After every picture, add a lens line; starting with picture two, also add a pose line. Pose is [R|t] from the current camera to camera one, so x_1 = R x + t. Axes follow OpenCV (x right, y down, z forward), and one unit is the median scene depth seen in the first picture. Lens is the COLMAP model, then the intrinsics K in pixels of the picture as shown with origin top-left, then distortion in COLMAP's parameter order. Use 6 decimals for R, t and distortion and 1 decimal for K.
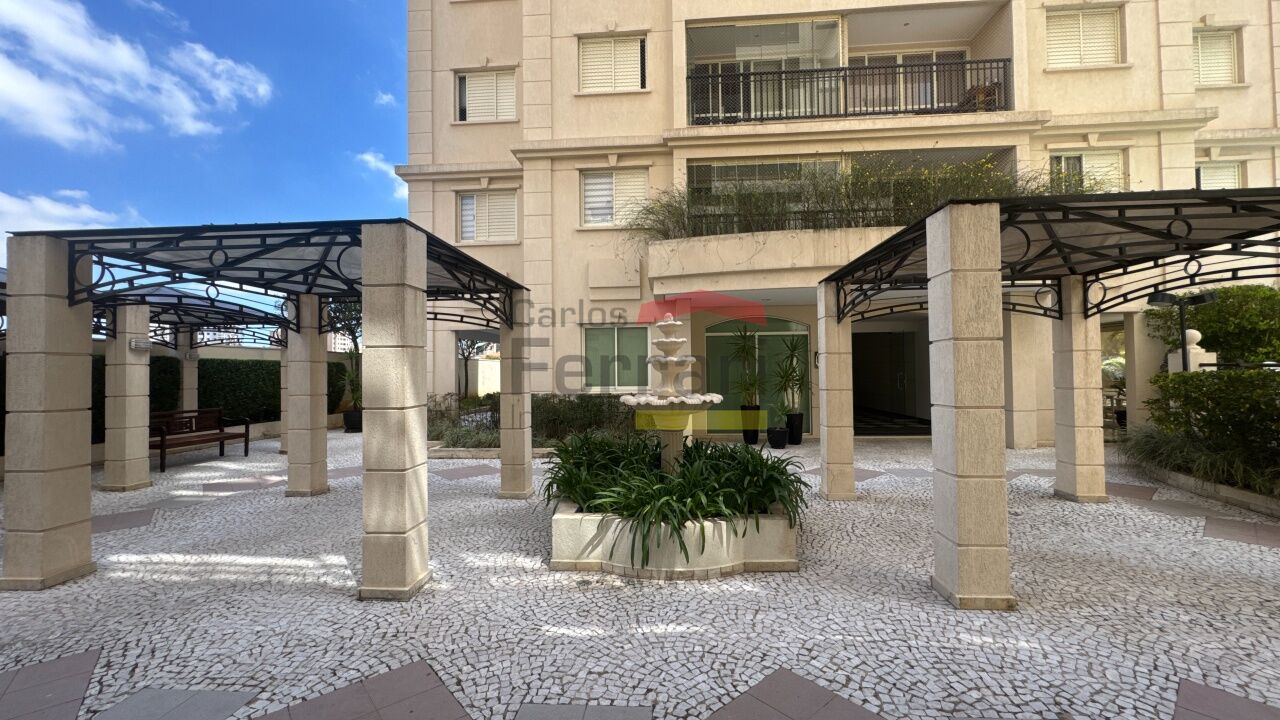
lens RADIAL K [[511.7, 0, 640.0], [0, 511.7, 360.1], [0, 0, 1]] dist [-0.002864, 0.000541]
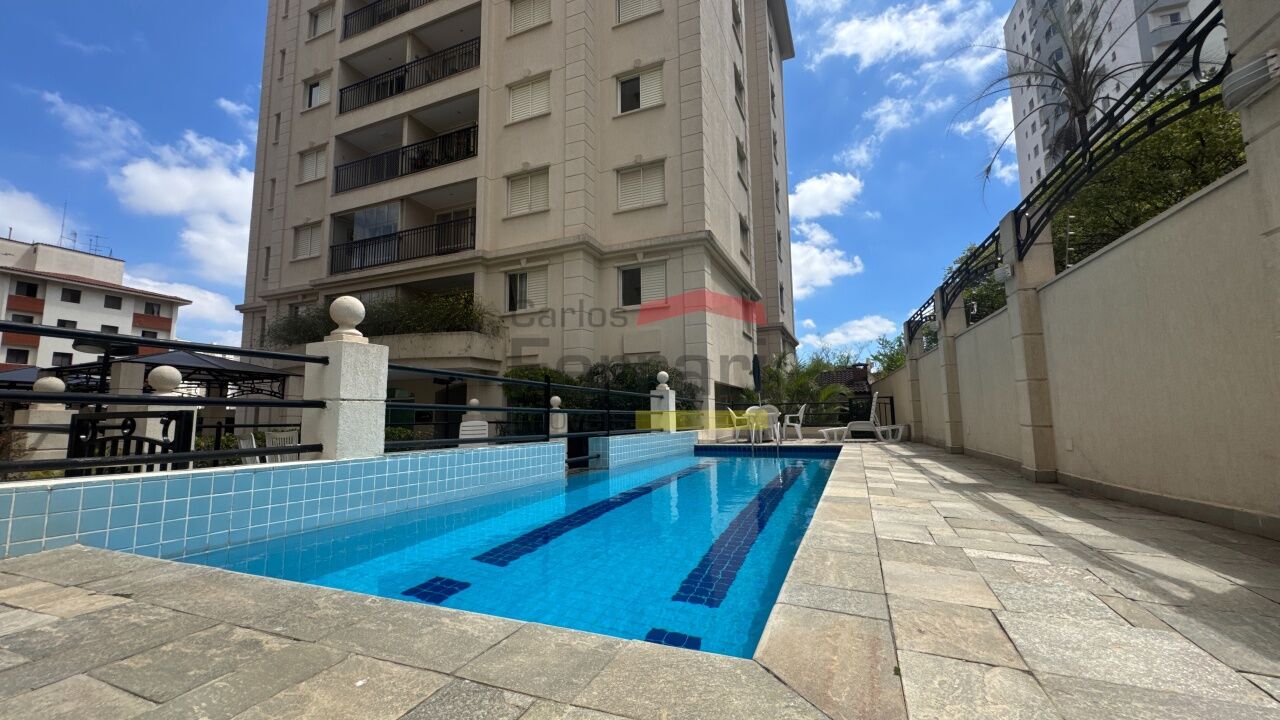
lens RADIAL K [[511.7, 0, 640.8], [0, 511.7, 360.4], [0, 0, 1]] dist [-0.002864, 0.000541]
pose [[0.946729, -0.037436, -0.319849, 1.631510], [0.007713, 0.995571, -0.093692, -0.023348], [0.321940, 0.086234, 0.942825, -0.219029]]
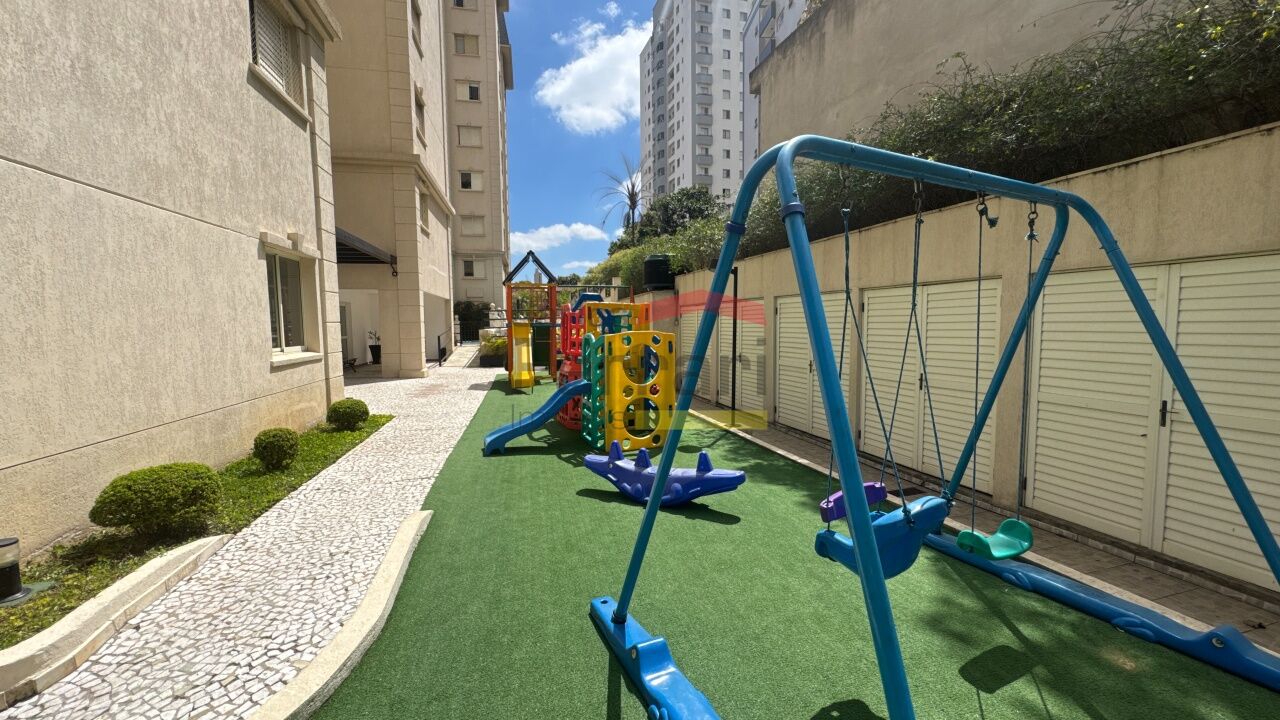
lens RADIAL K [[511.7, 0, 646.1], [0, 511.7, 355.2], [0, 0, 1]] dist [-0.002864, 0.000541]
pose [[0.954072, -0.018399, 0.299011, 1.259032], [-0.006568, 0.996587, 0.082283, -0.072776], [-0.299504, -0.080468, 0.950696, -2.526140]]
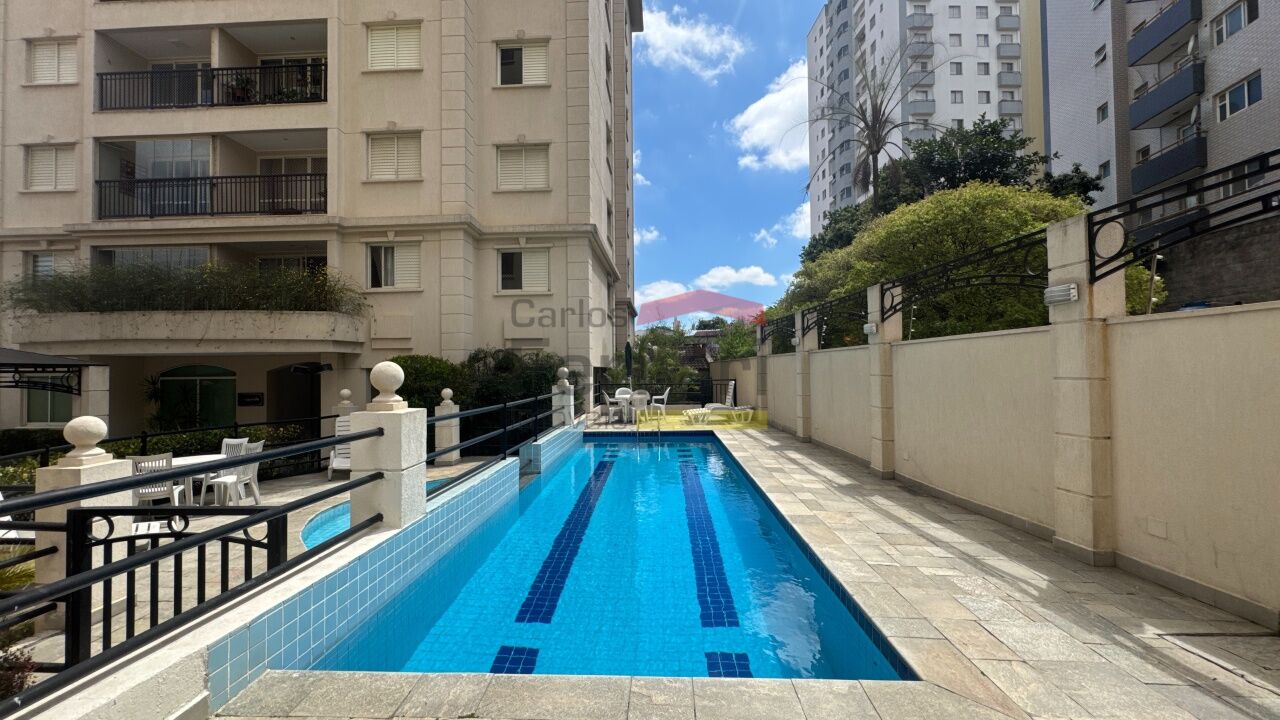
lens RADIAL K [[511.7, 0, 641.3], [0, 511.7, 360.8], [0, 0, 1]] dist [-0.002864, 0.000541]
pose [[0.999645, 0.000991, 0.026627, 1.479871], [-0.000976, 0.999999, -0.000563, -0.111304], [-0.026628, 0.000537, 0.999645, -0.323378]]
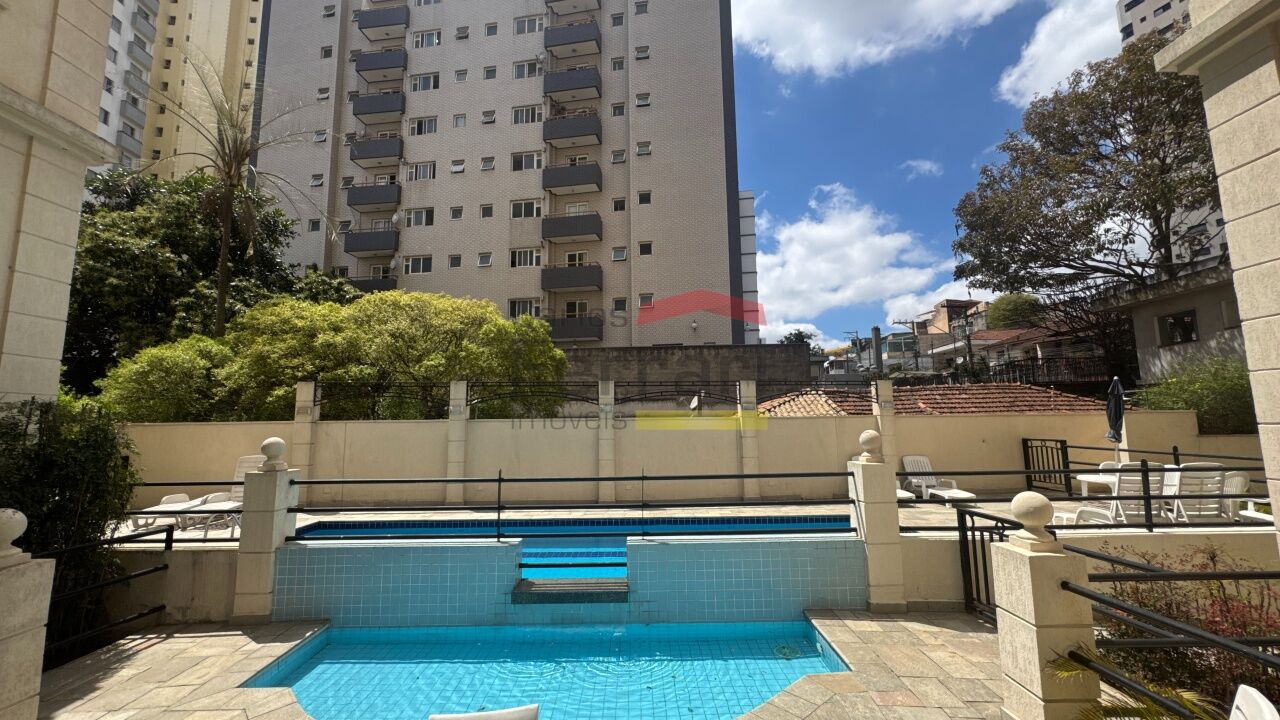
lens RADIAL K [[511.7, 0, 638.2], [0, 511.7, 361.7], [0, 0, 1]] dist [-0.002864, 0.000541]
pose [[-0.067234, 0.137733, 0.988185, 0.716190], [-0.007941, 0.990321, -0.138571, -0.106526], [-0.997706, -0.017164, -0.065489, 0.386640]]
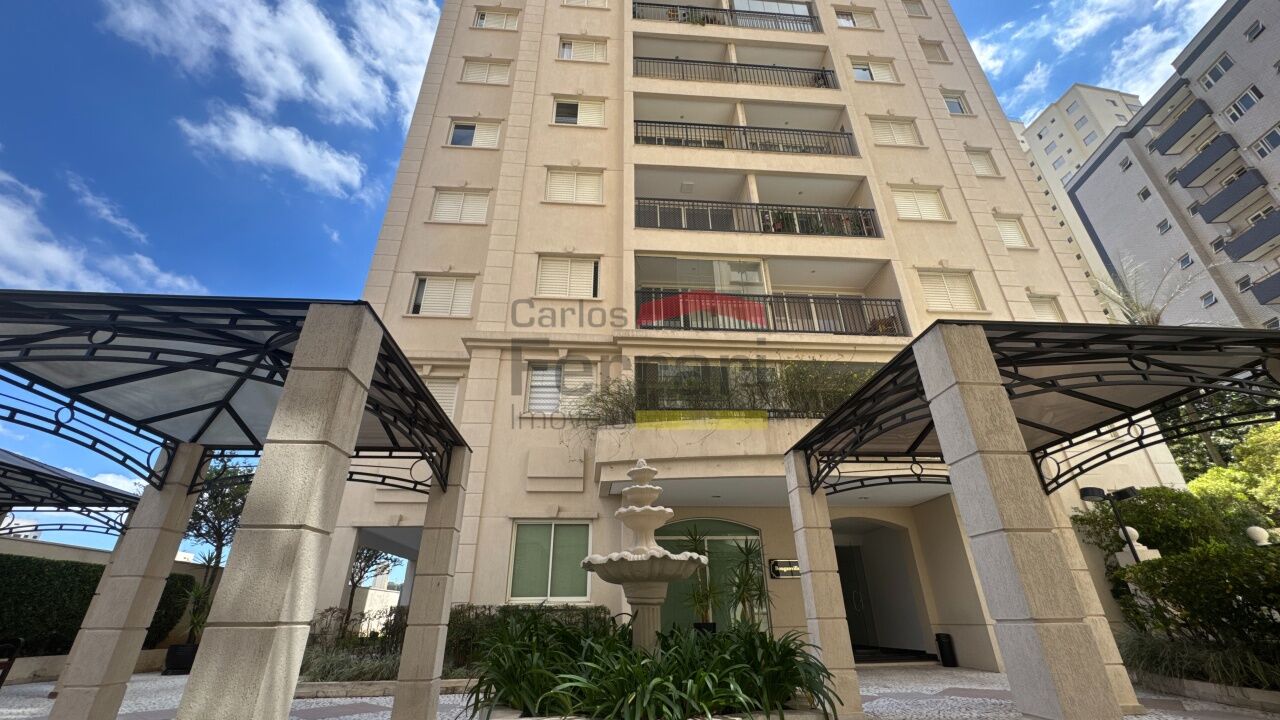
lens RADIAL K [[511.7, 0, 640.4], [0, 511.7, 359.1], [0, 0, 1]] dist [-0.002864, 0.000541]
pose [[0.988526, 0.068860, 0.134445, -0.038909], [-0.003397, 0.899959, -0.435961, 0.069841], [-0.151016, 0.430502, 0.889867, 0.070519]]
